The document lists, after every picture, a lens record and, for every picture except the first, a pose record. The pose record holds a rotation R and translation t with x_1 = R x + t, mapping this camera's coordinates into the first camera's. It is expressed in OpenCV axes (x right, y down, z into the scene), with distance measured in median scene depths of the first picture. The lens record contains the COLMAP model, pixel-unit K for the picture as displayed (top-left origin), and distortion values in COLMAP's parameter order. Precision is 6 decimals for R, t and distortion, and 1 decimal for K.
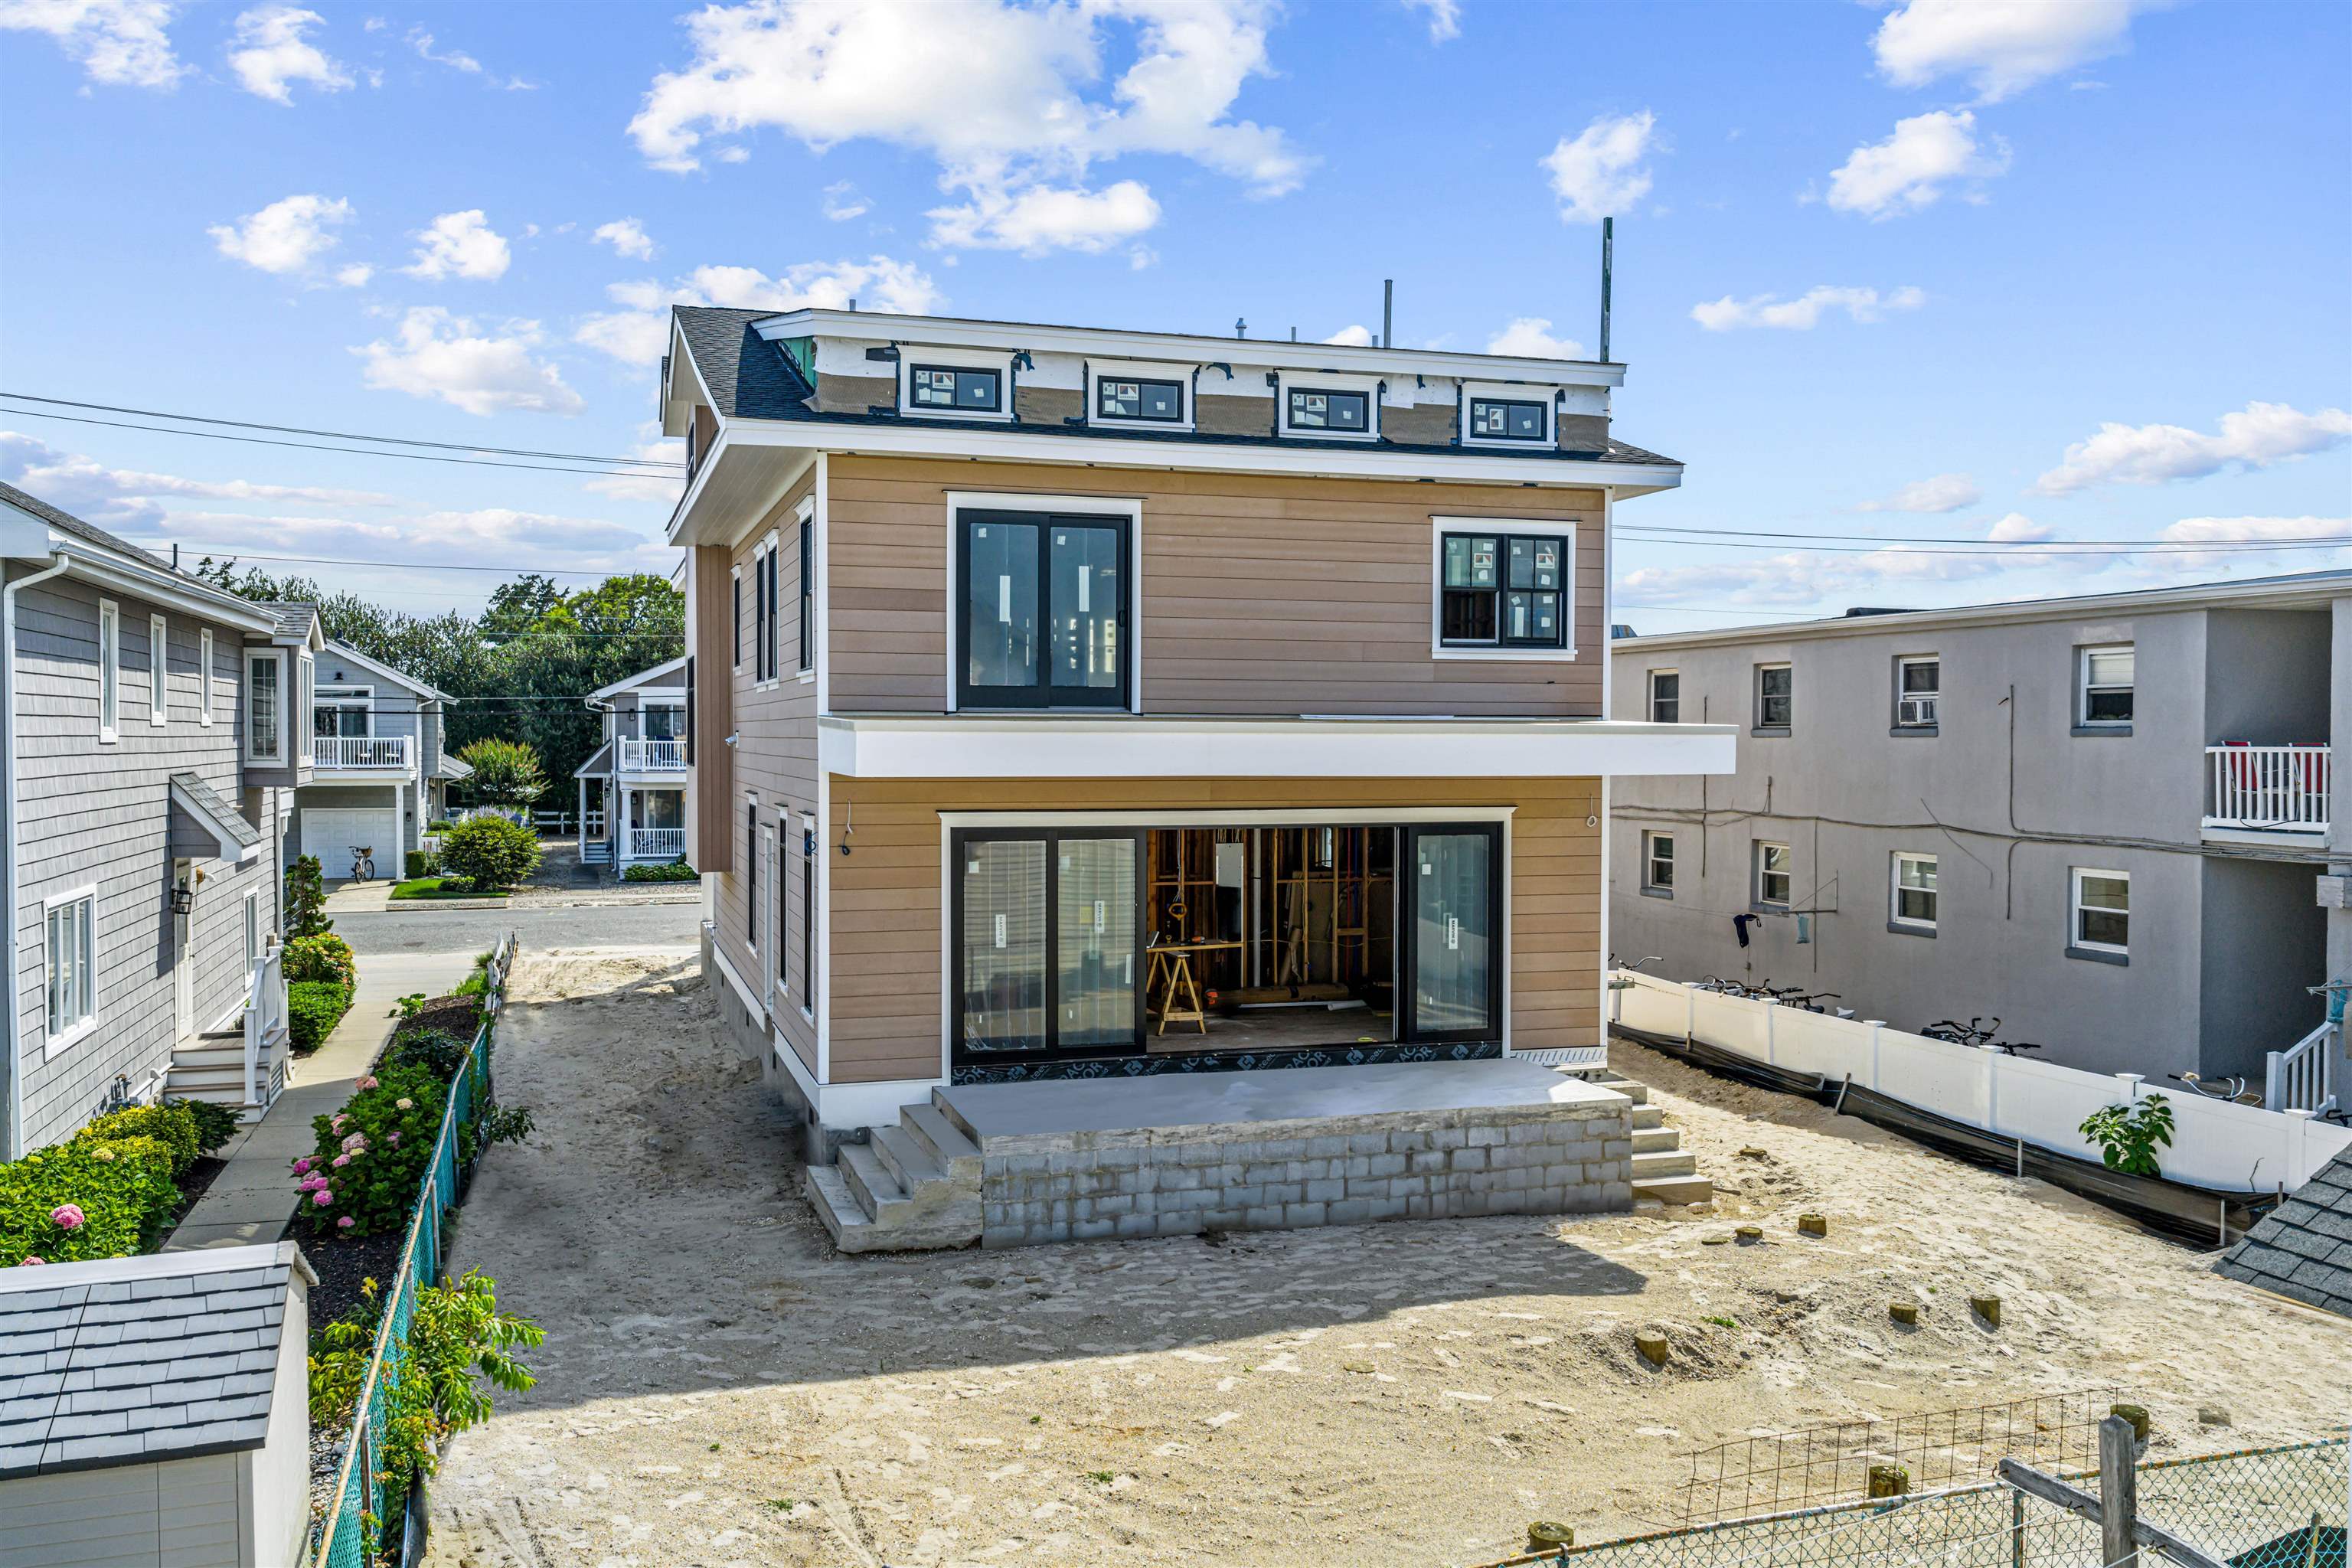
lens RADIAL K [[1951.6, 0, 1173.2], [0, 1951.6, 780.8], [0, 0, 1]] dist [0.006289, -0.009337]
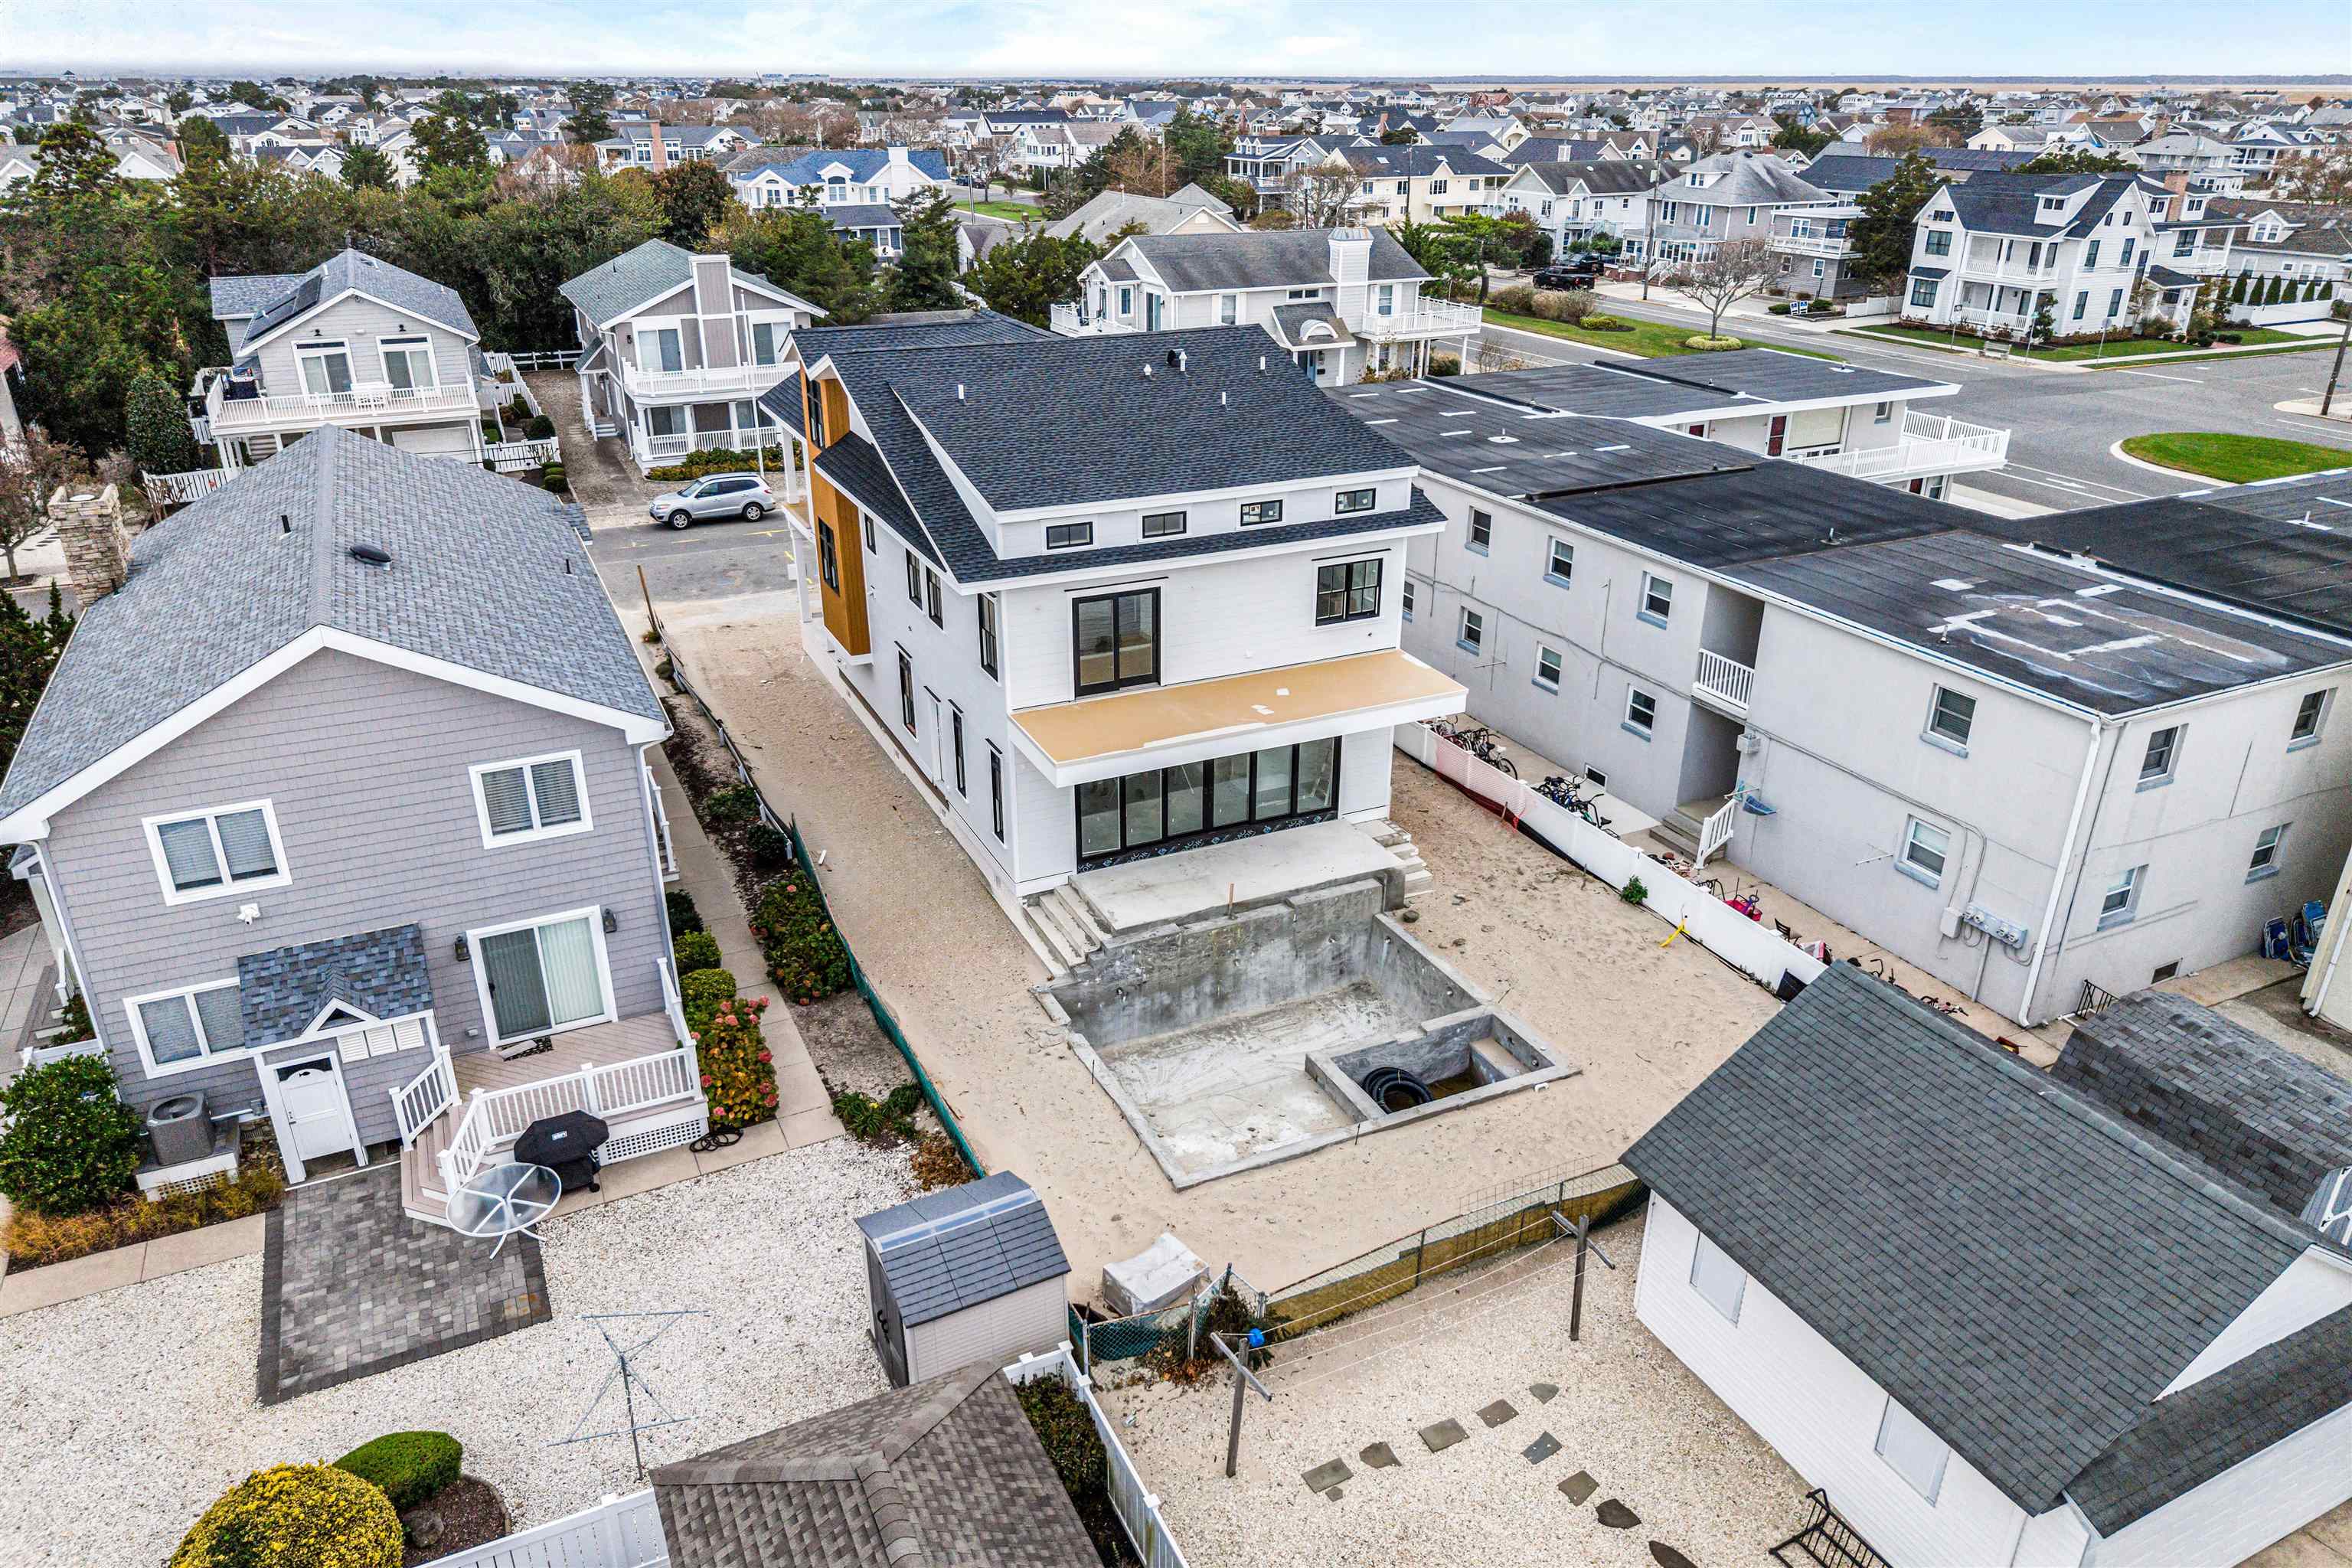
lens RADIAL K [[1568.2, 0, 1170.6], [0, 1568.2, 783.1], [0, 0, 1]] dist [0.056745, -0.093558]
pose [[0.990534, -0.056657, 0.125030, -0.207681], [0.003692, 0.921513, 0.388330, -0.538995], [-0.137218, -0.384192, 0.912999, -0.435093]]
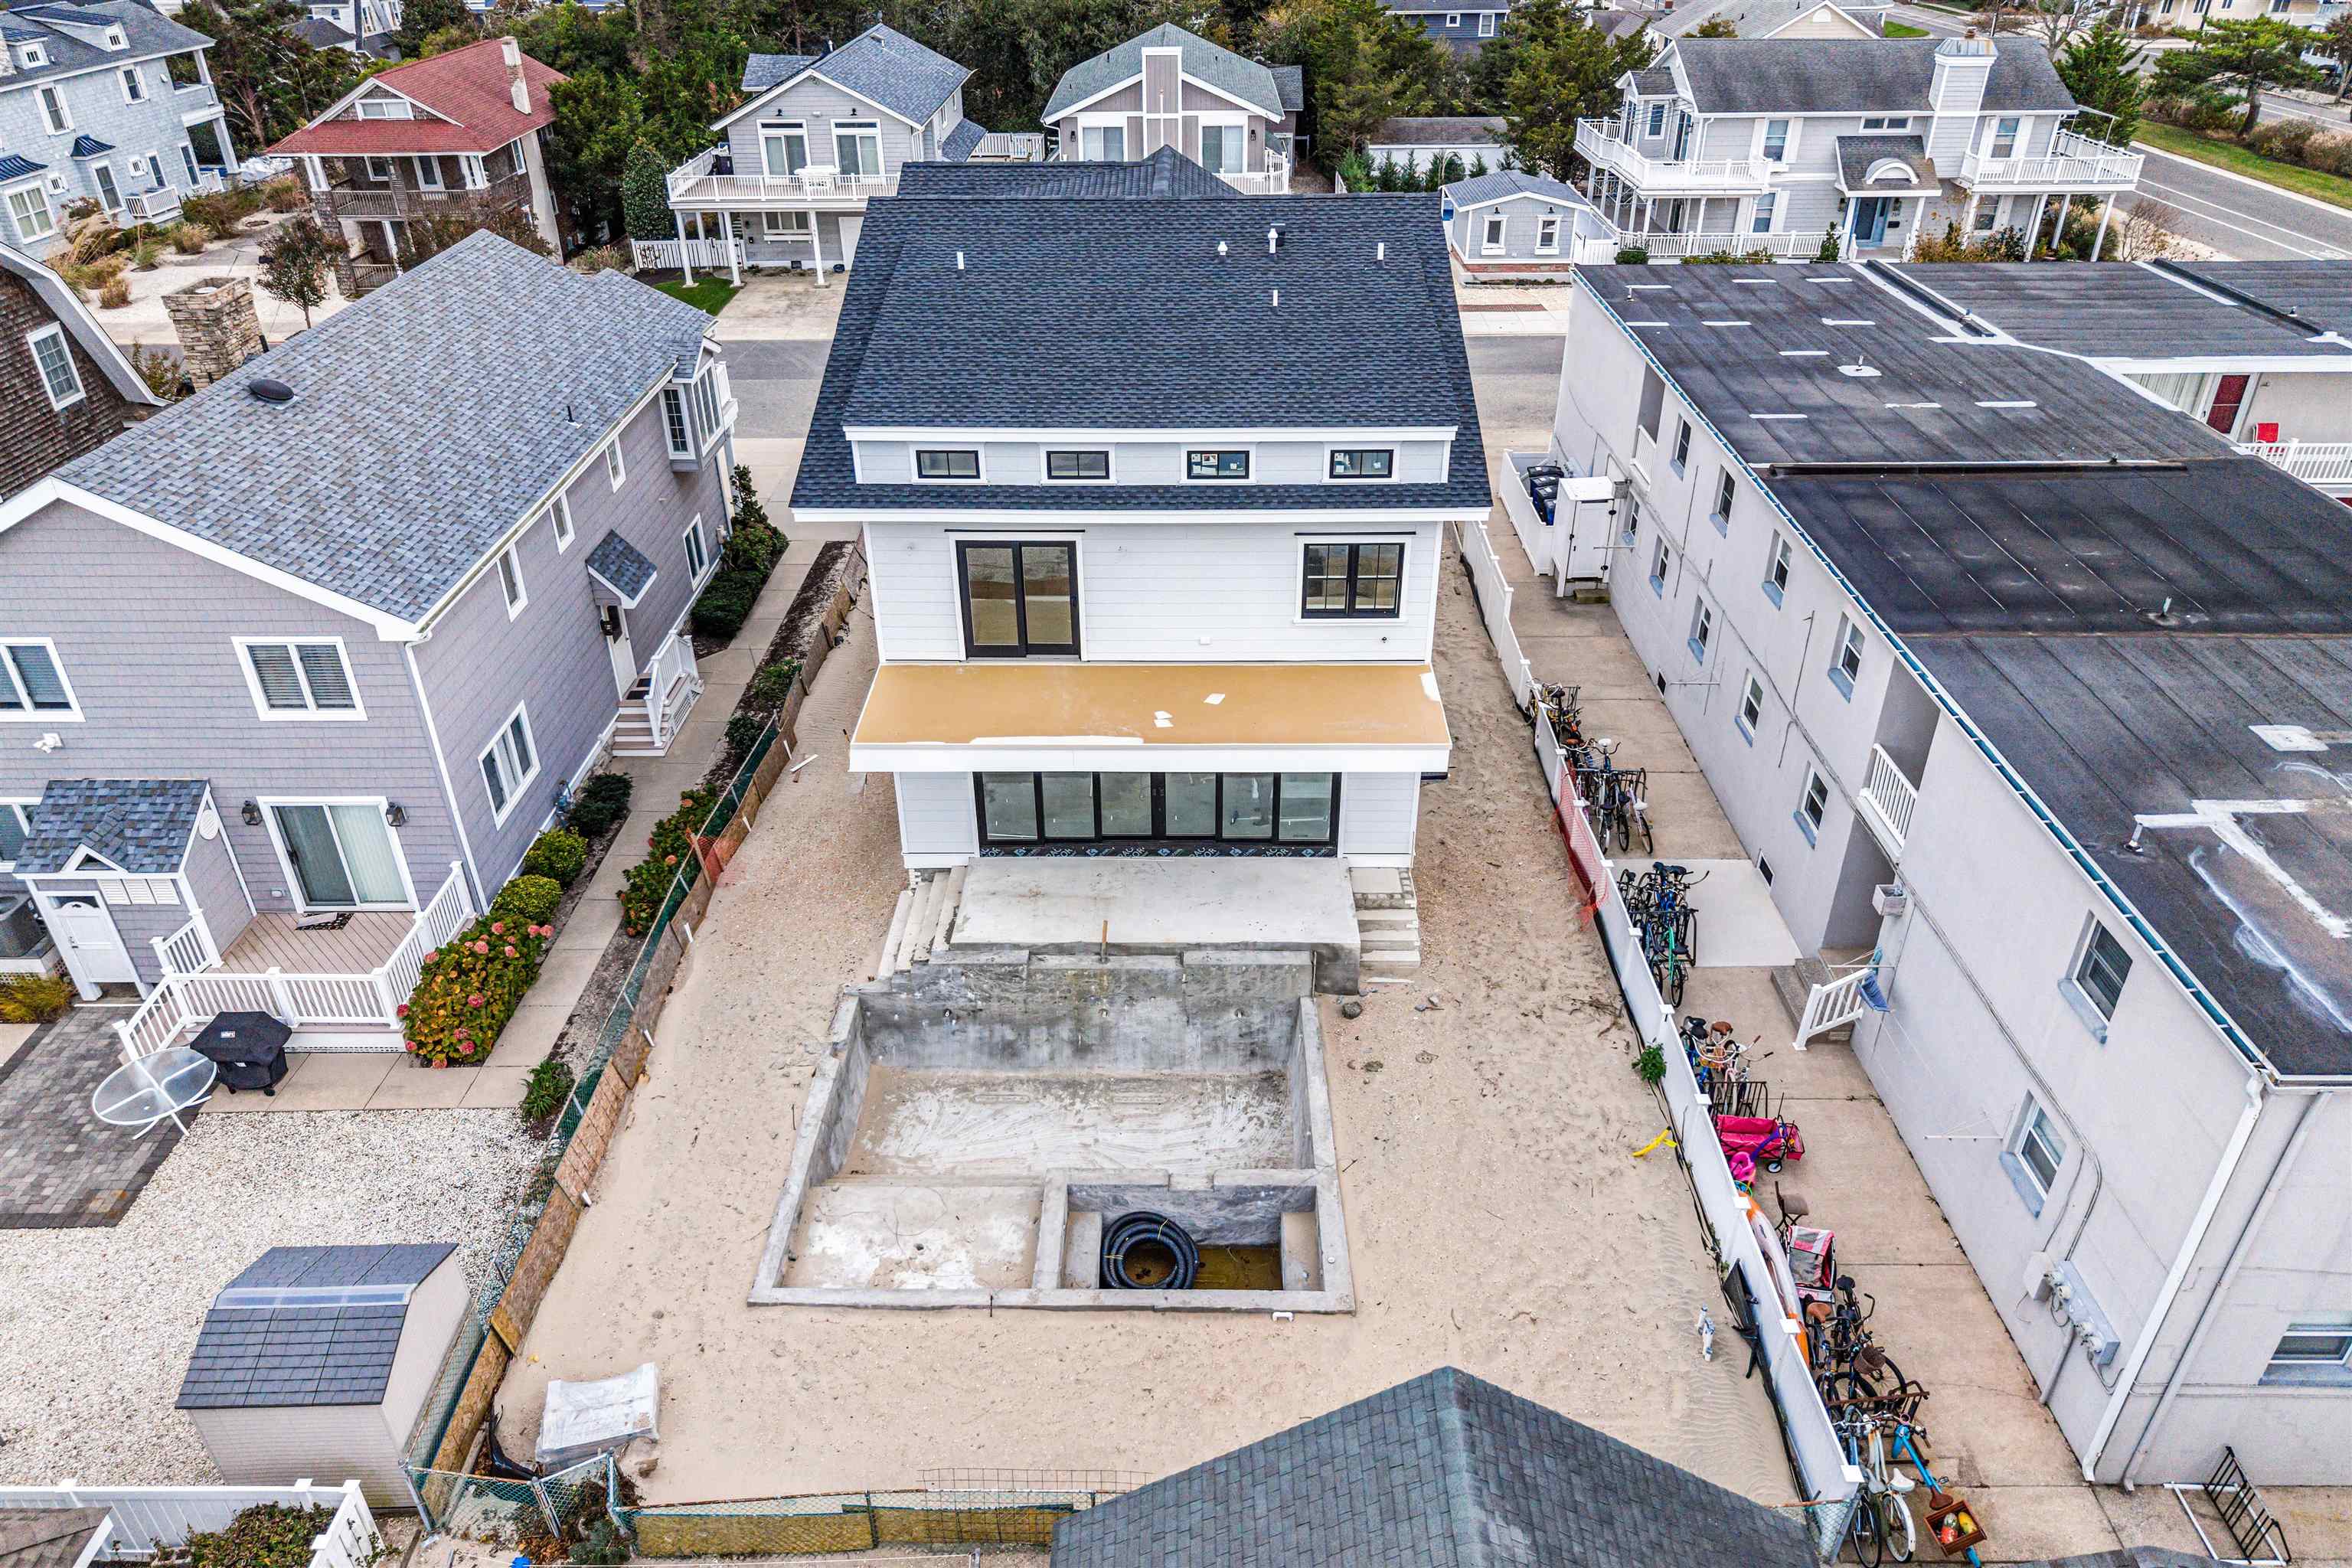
lens RADIAL K [[1573.3, 0, 1176.2], [0, 1573.3, 778.9], [0, 0, 1]] dist [0.008719, -0.005280]
pose [[0.949839, 0.152680, -0.272937, 0.400168], [0.003355, 0.867705, 0.497068, -0.565303], [0.312721, -0.473050, 0.823668, -0.040115]]
